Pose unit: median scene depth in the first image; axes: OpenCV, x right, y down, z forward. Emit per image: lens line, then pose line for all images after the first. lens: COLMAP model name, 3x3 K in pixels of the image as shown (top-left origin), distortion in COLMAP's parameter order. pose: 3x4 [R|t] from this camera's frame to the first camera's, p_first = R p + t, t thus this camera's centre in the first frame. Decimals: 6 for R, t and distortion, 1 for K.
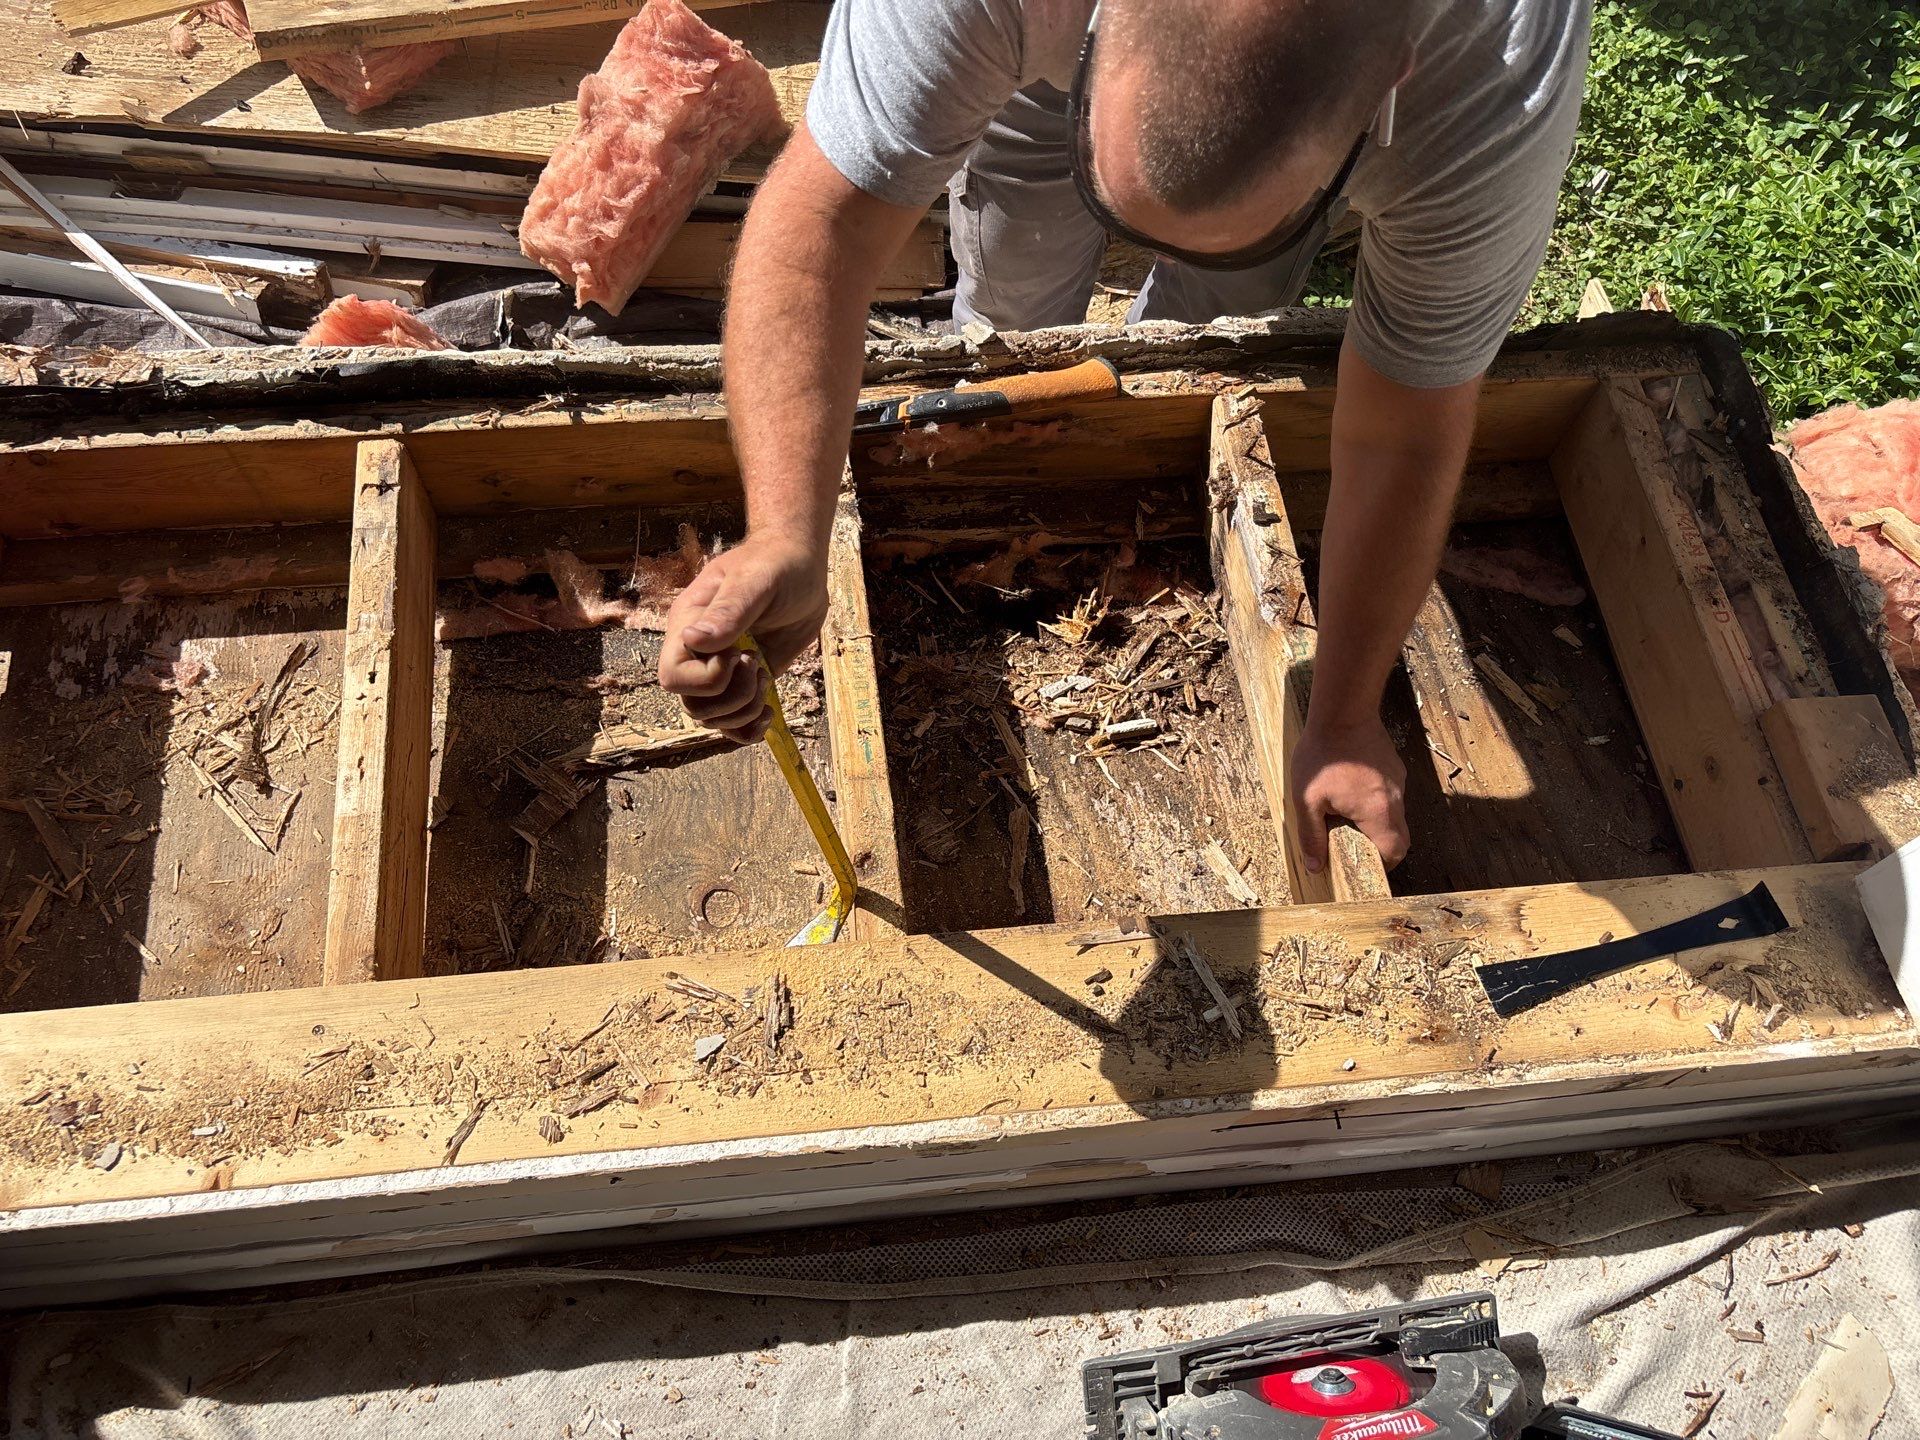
lens RADIAL K [[1452.1, 0, 960.0], [0, 1452.1, 720.0], [0, 0, 1]] dist [0.034673, -0.043689]
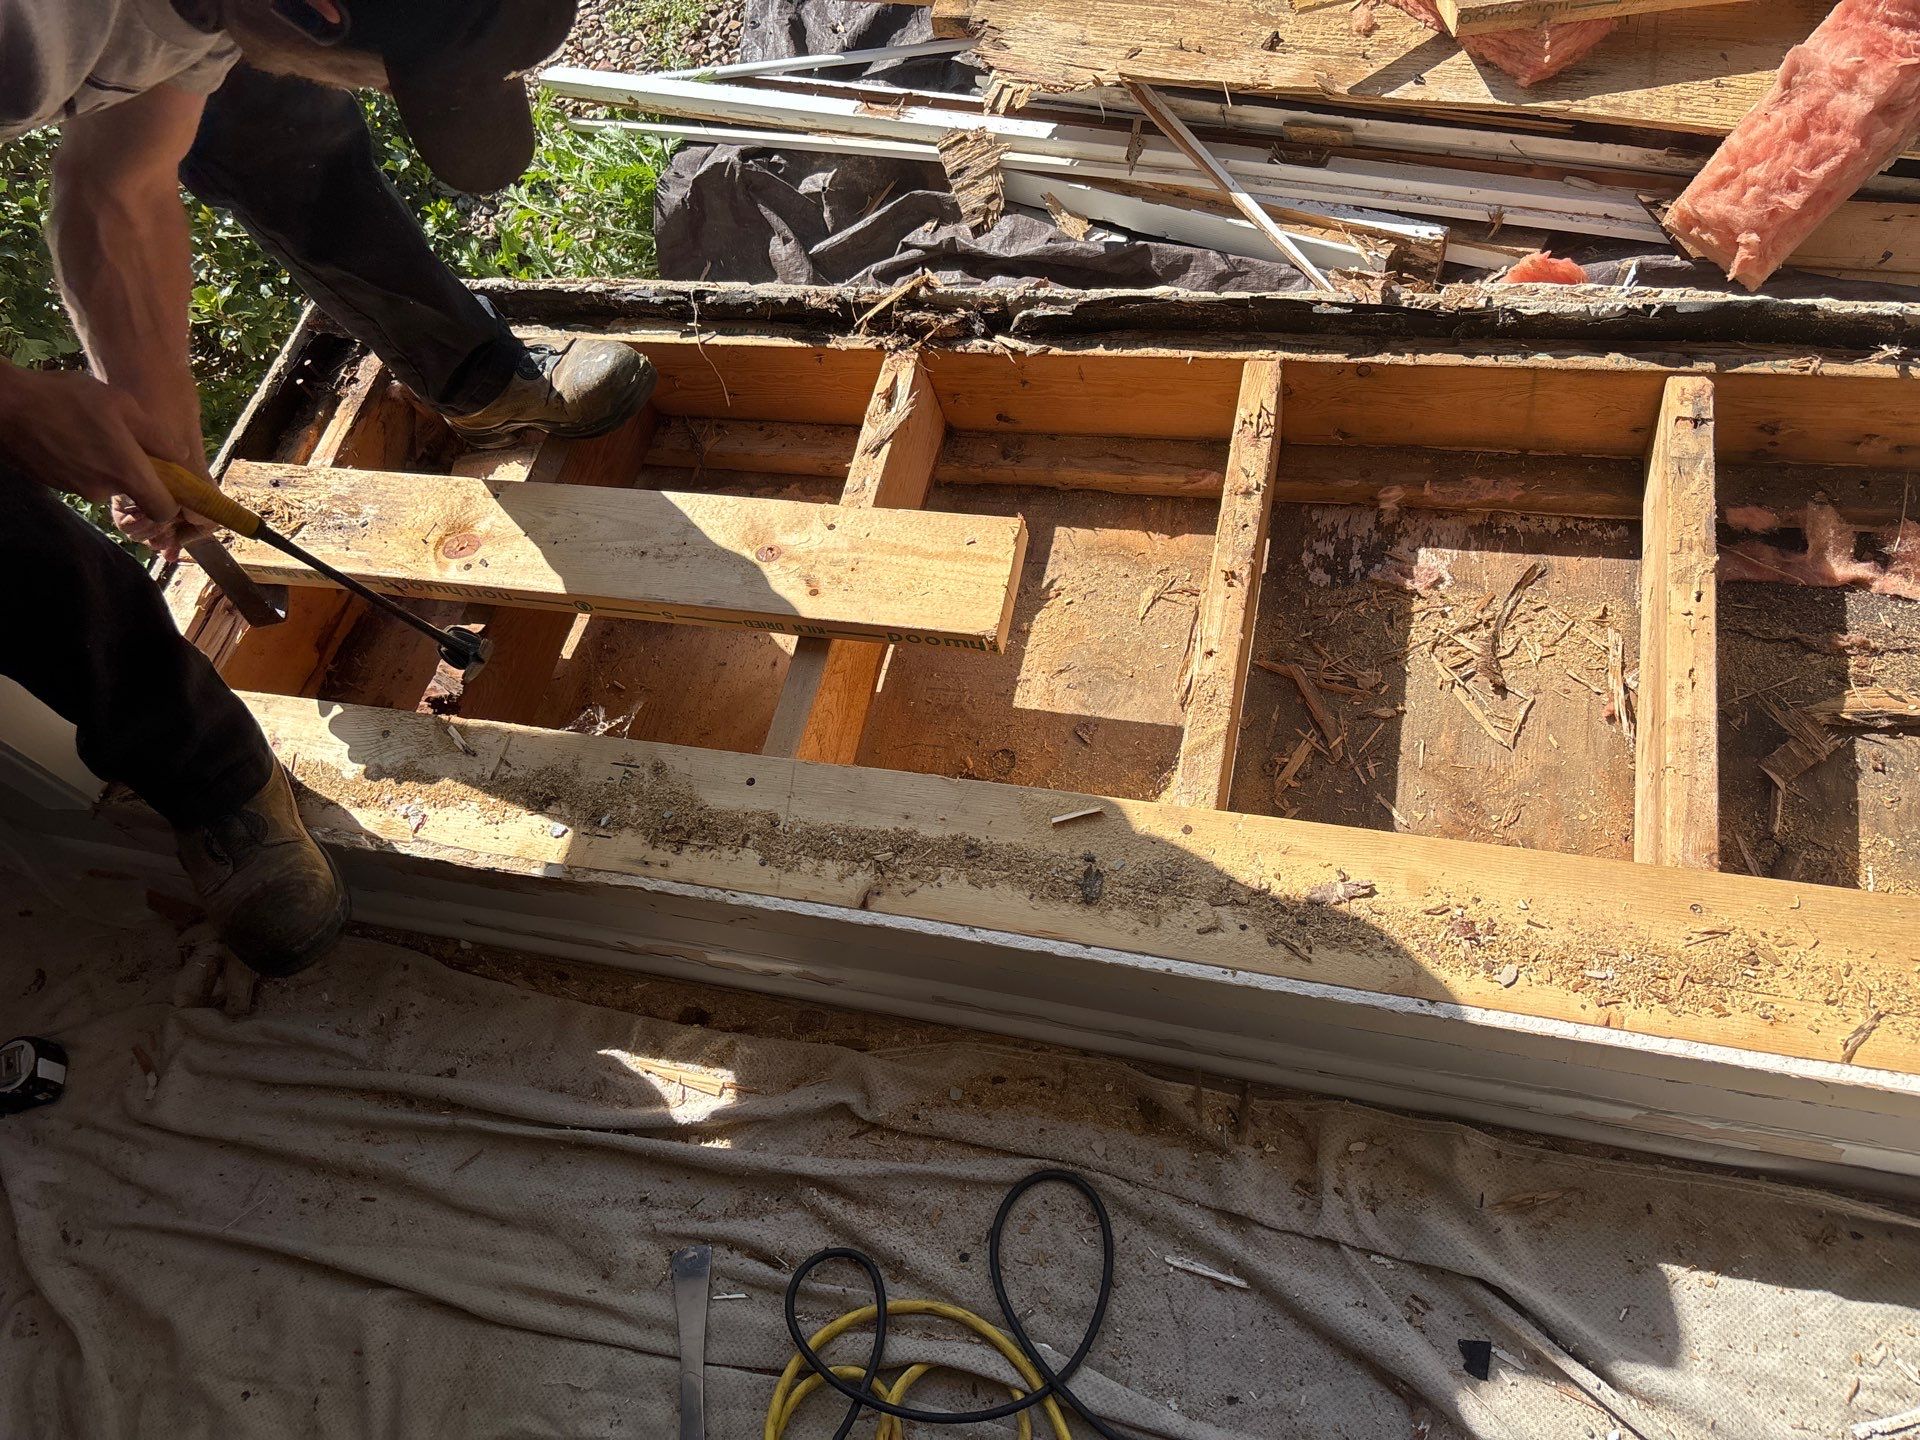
lens RADIAL K [[1452.1, 0, 960.0], [0, 1452.1, 720.0], [0, 0, 1]] dist [0.034673, -0.043689]
pose [[0.903455, 0.170494, -0.393320, -0.396513], [-0.175231, 0.984232, 0.024134, 0.109129], [0.391233, 0.047118, 0.919085, -0.142191]]
